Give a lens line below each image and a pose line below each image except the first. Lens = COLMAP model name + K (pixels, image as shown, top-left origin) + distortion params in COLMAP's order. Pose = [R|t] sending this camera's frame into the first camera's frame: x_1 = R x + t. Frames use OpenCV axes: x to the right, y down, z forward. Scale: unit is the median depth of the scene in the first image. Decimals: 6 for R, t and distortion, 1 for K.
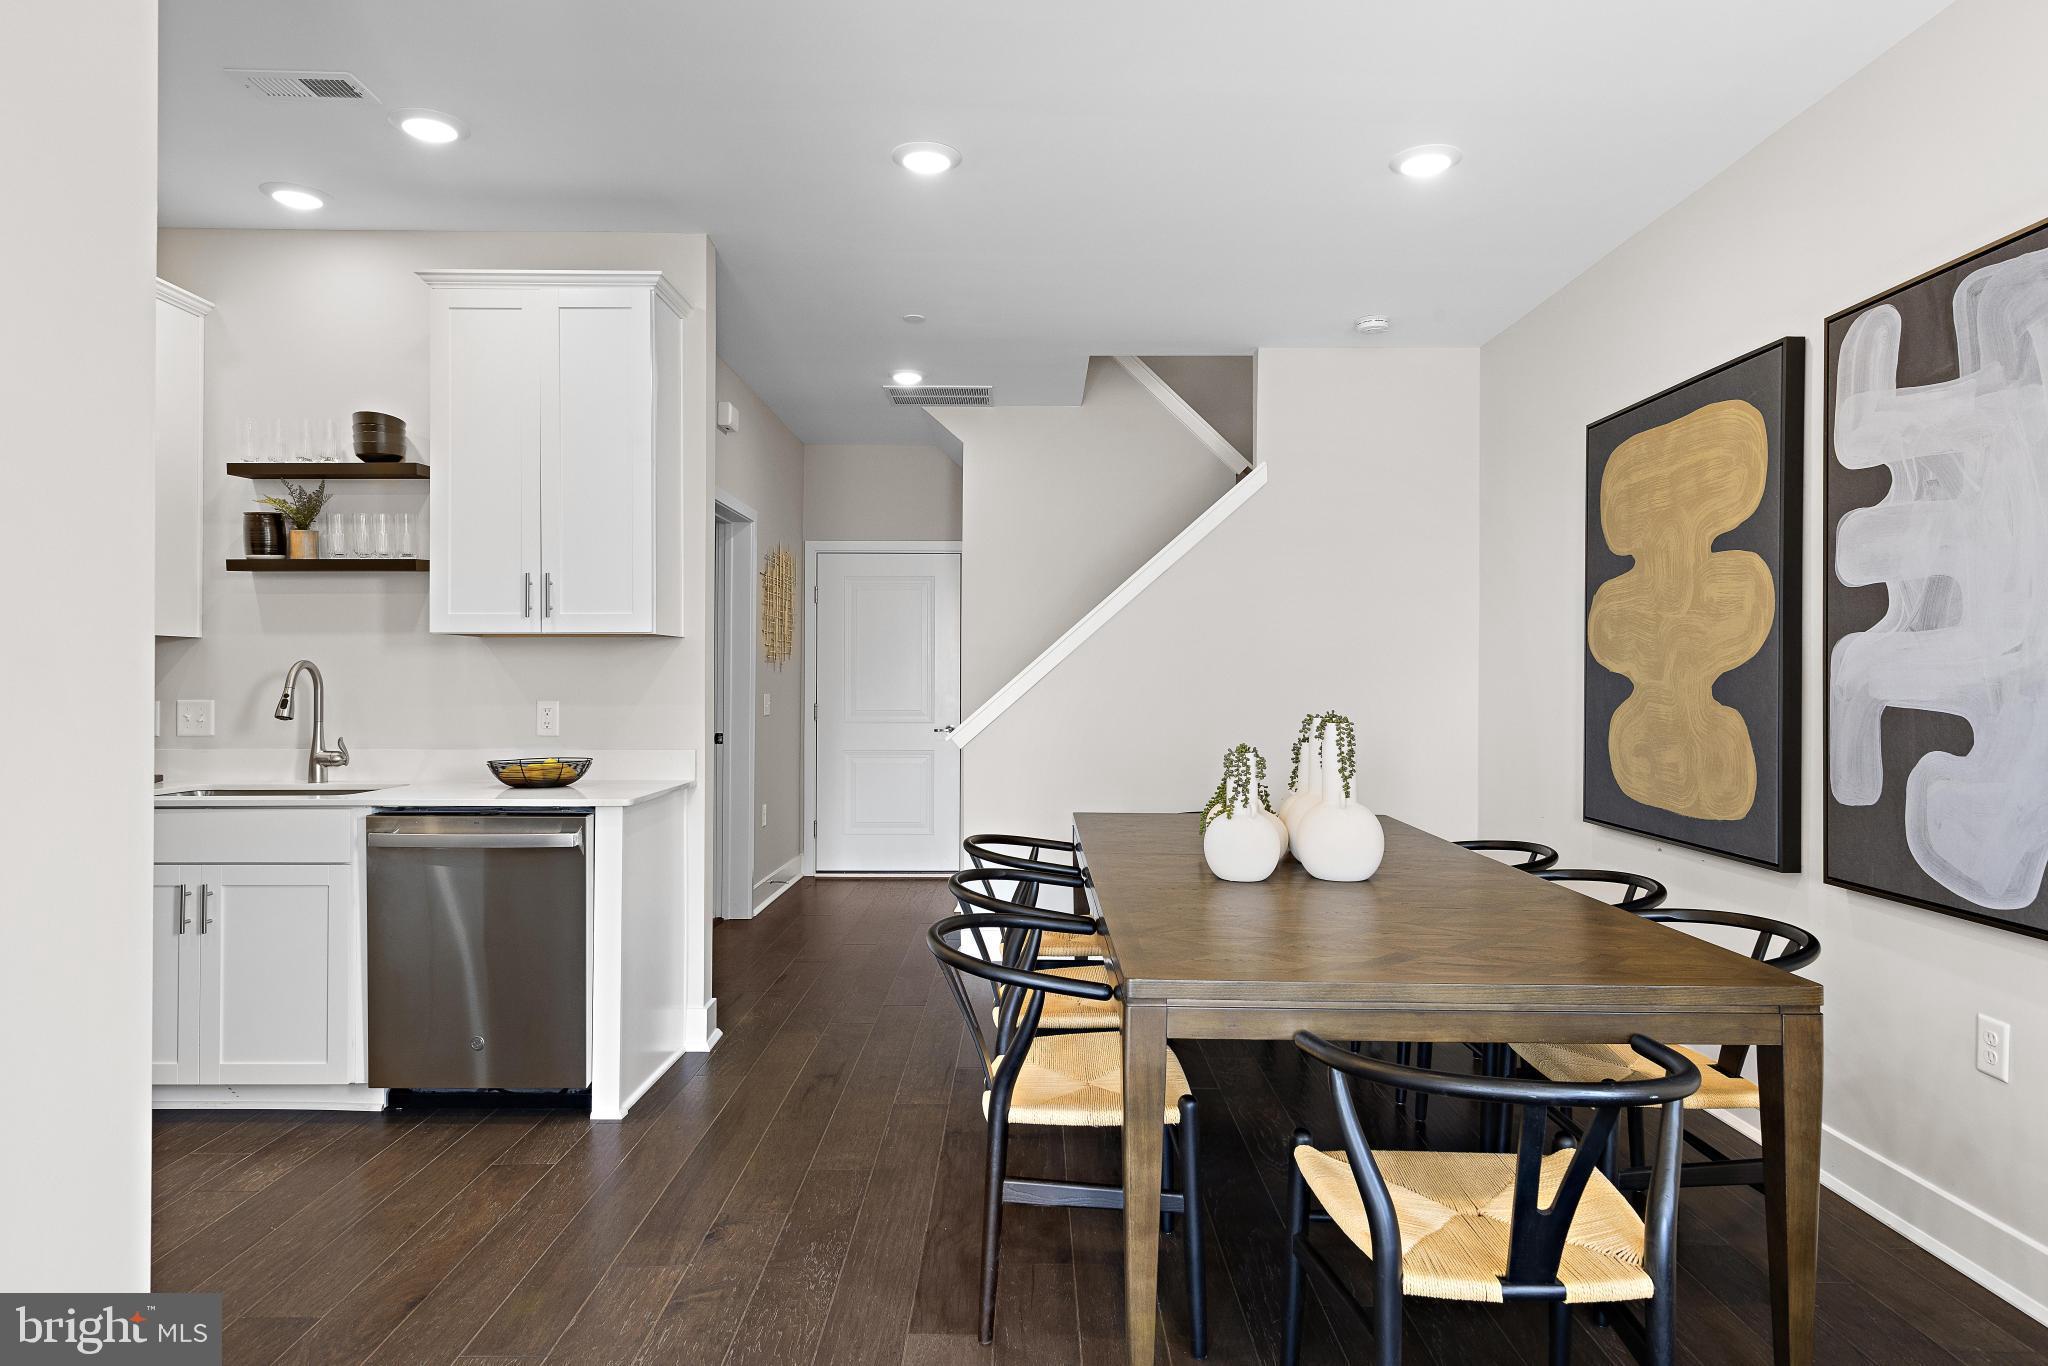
lens RADIAL K [[1170.5, 0, 1039.7], [0, 1170.5, 670.1], [0, 0, 1]] dist [0.013108, -0.003938]
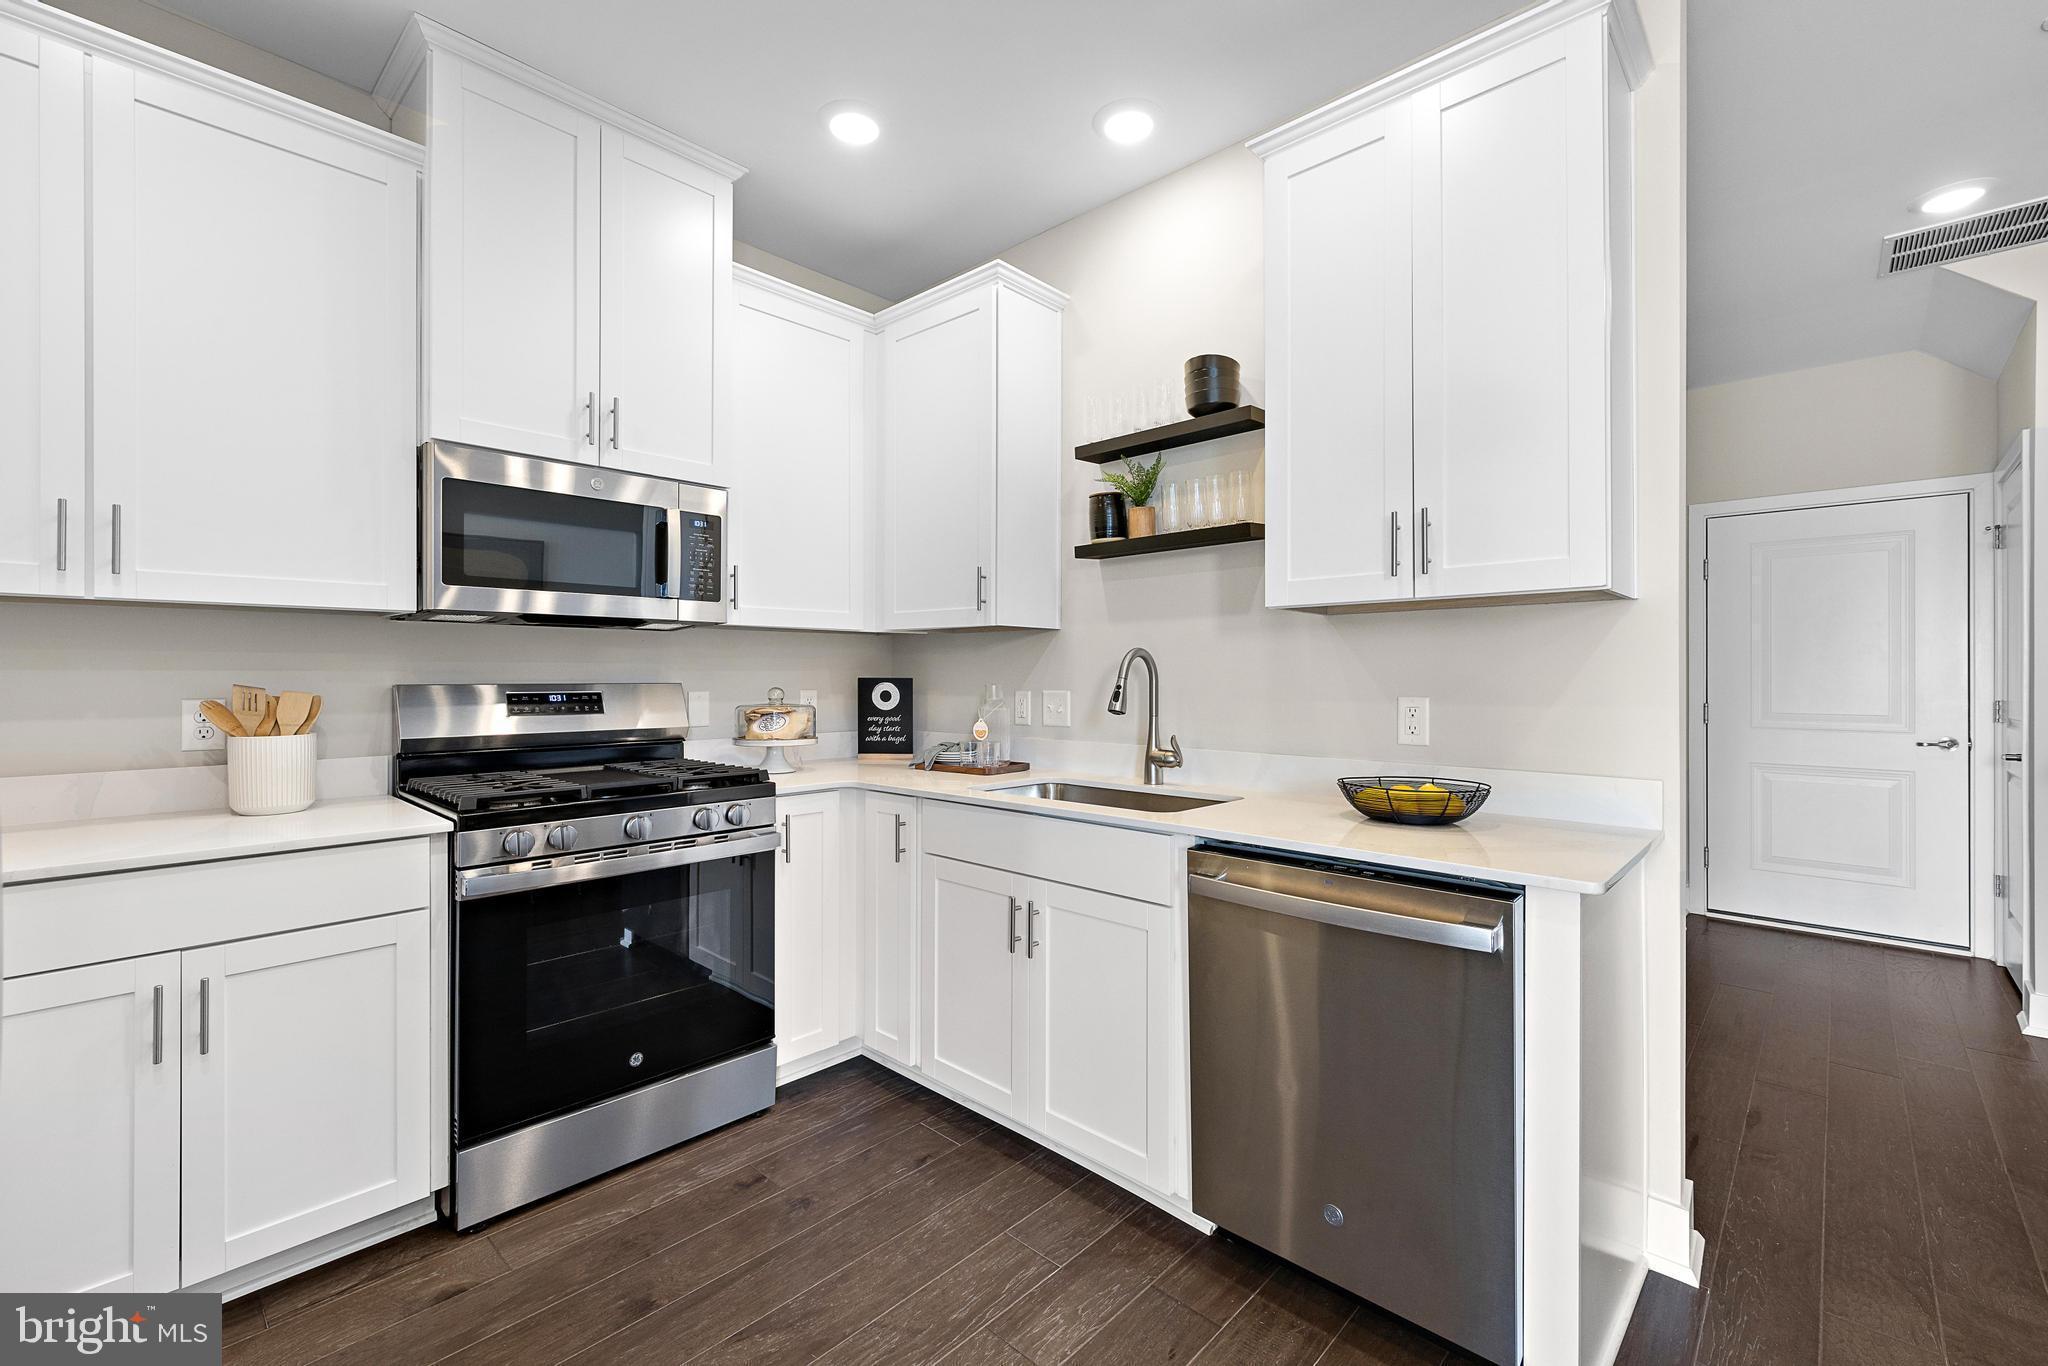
lens RADIAL K [[856.3, 0, 1022.9], [0, 856.3, 674.0], [0, 0, 1]] dist [0.005604, -0.000719]
pose [[0.722515, -0.002400, -0.691351, -0.247649], [0.004479, 0.999989, 0.001210, 0.010720], [0.691341, -0.003971, 0.722518, 0.487596]]
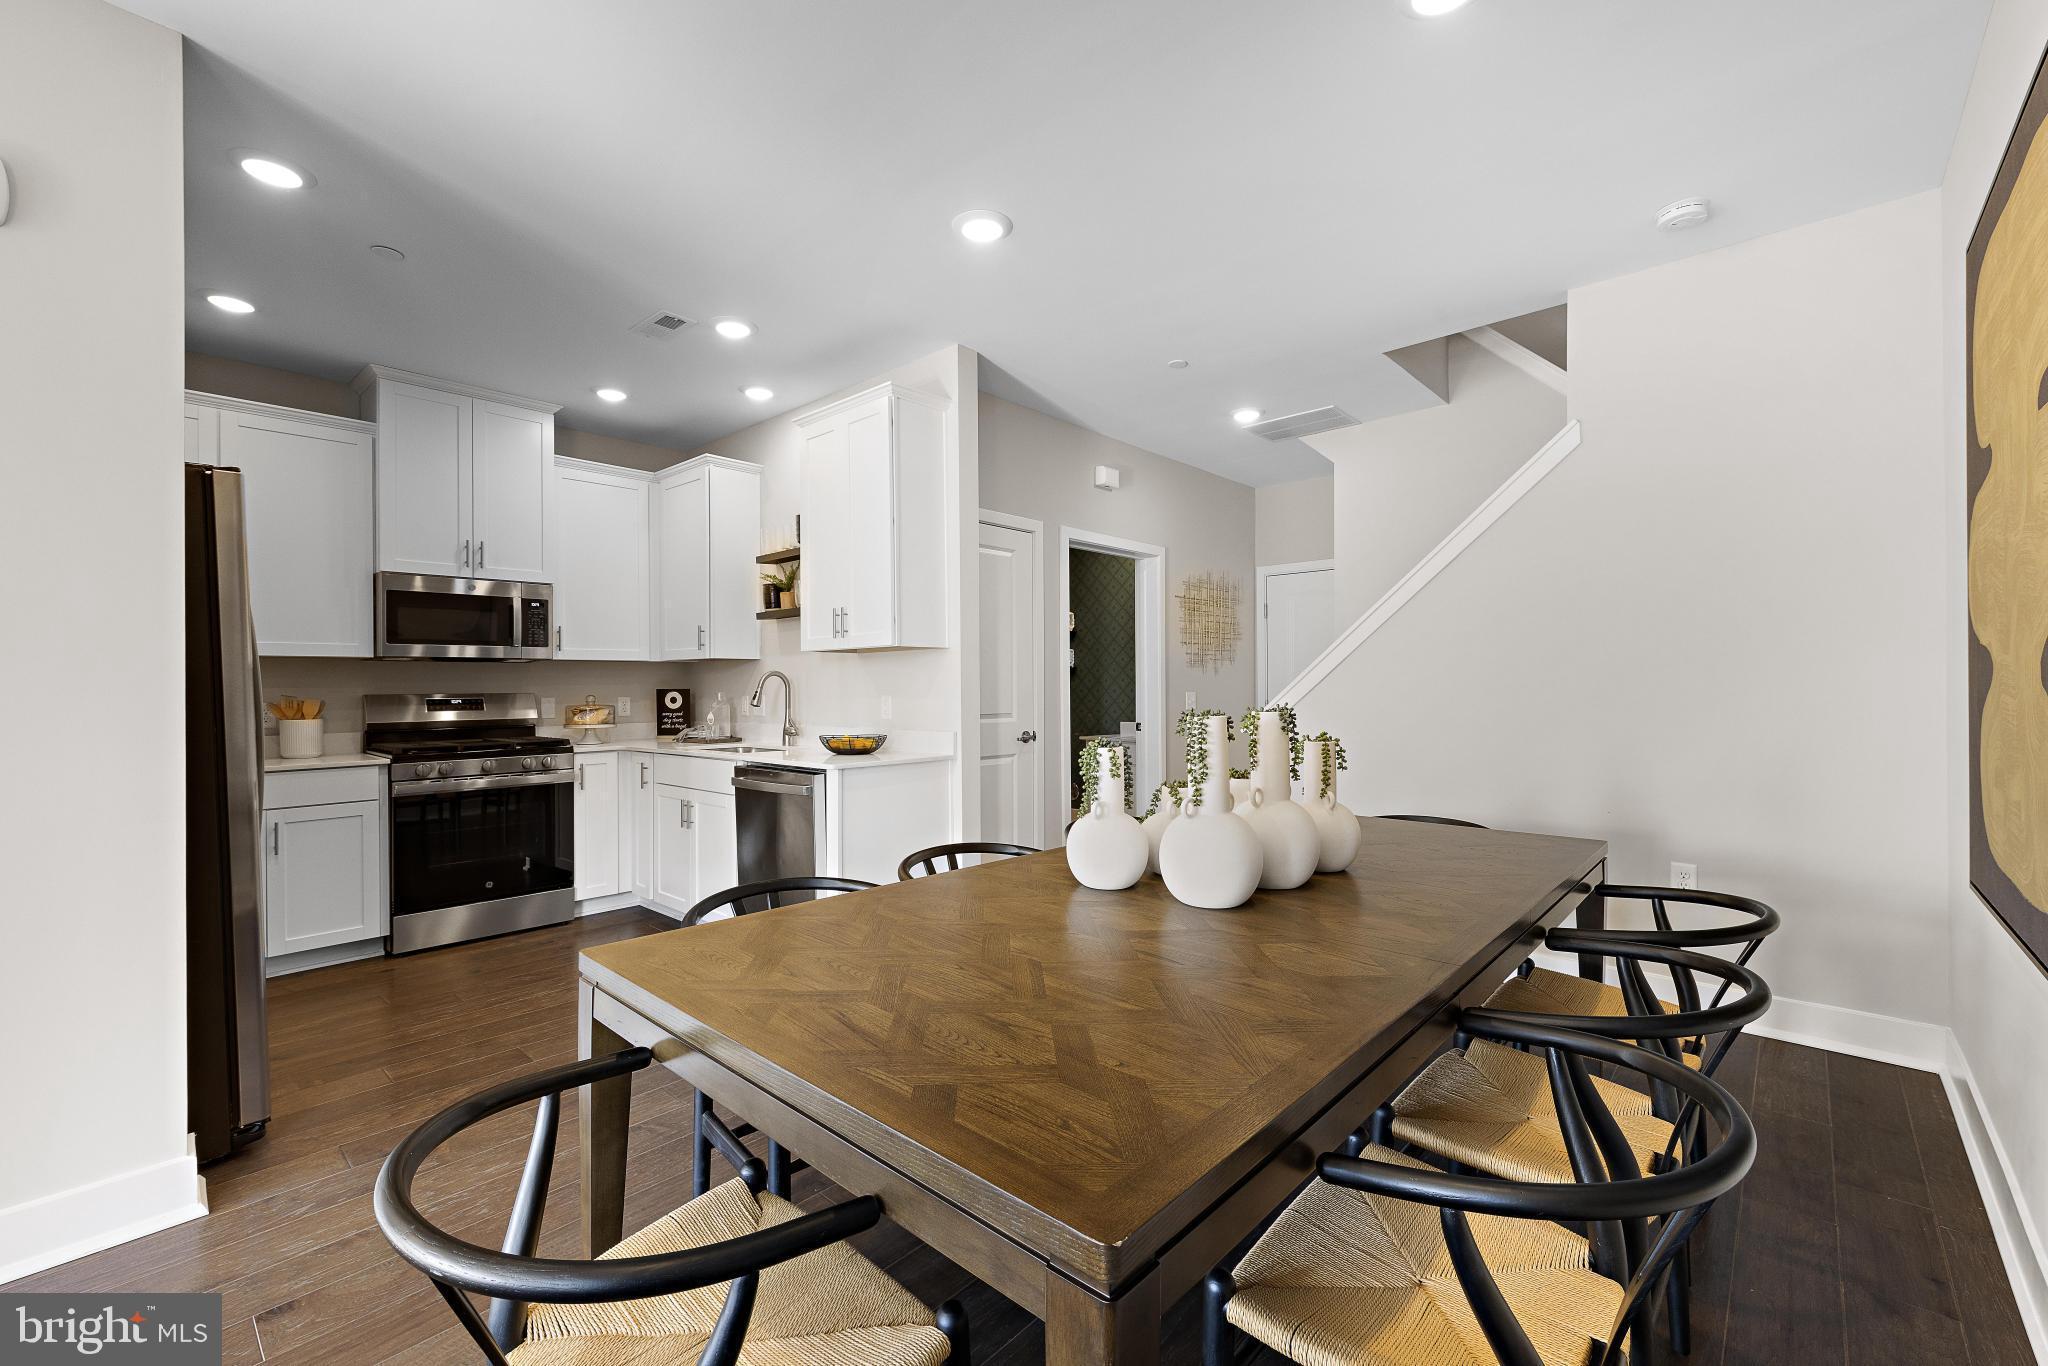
lens RADIAL K [[856.3, 0, 1028.3], [0, 856.3, 682.2], [0, 0, 1]] dist [0.005604, -0.000719]
pose [[0.731281, -0.011739, -0.681975, 0.476100], [0.013918, 0.999901, -0.002288, 0.015762], [0.681934, -0.007818, 0.731372, 0.380707]]
